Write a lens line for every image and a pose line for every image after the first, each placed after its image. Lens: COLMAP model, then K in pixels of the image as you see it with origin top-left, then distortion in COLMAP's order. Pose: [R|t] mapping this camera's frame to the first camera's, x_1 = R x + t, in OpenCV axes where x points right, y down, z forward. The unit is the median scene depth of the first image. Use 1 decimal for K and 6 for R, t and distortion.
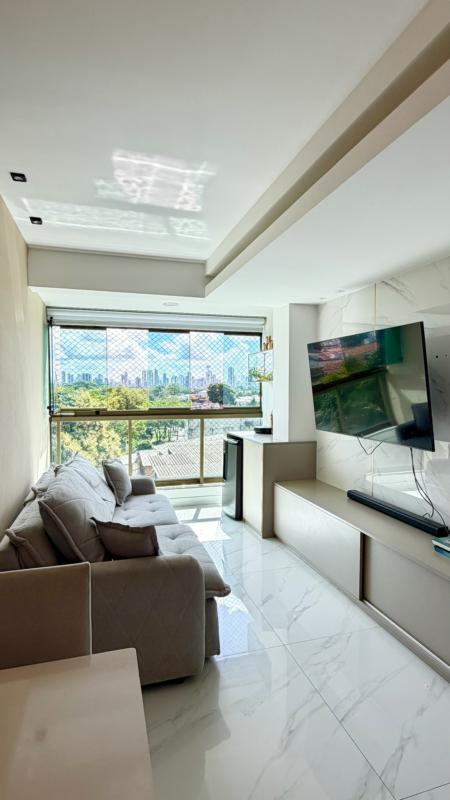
lens RADIAL K [[421.1, 0, 228.0], [0, 421.1, 401.4], [0, 0, 1]] dist [0.001558, 0.001260]
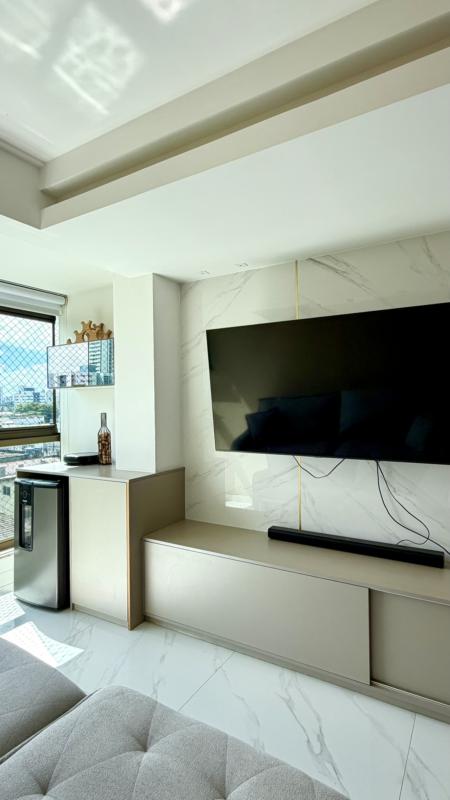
lens RADIAL K [[421.1, 0, 222.4], [0, 421.1, 398.6], [0, 0, 1]] dist [0.001558, 0.001260]
pose [[0.749332, -0.000784, 0.662194, -0.258110], [0.034470, 0.998690, -0.037823, 0.006488], [-0.661296, 0.051168, 0.748377, 0.459684]]
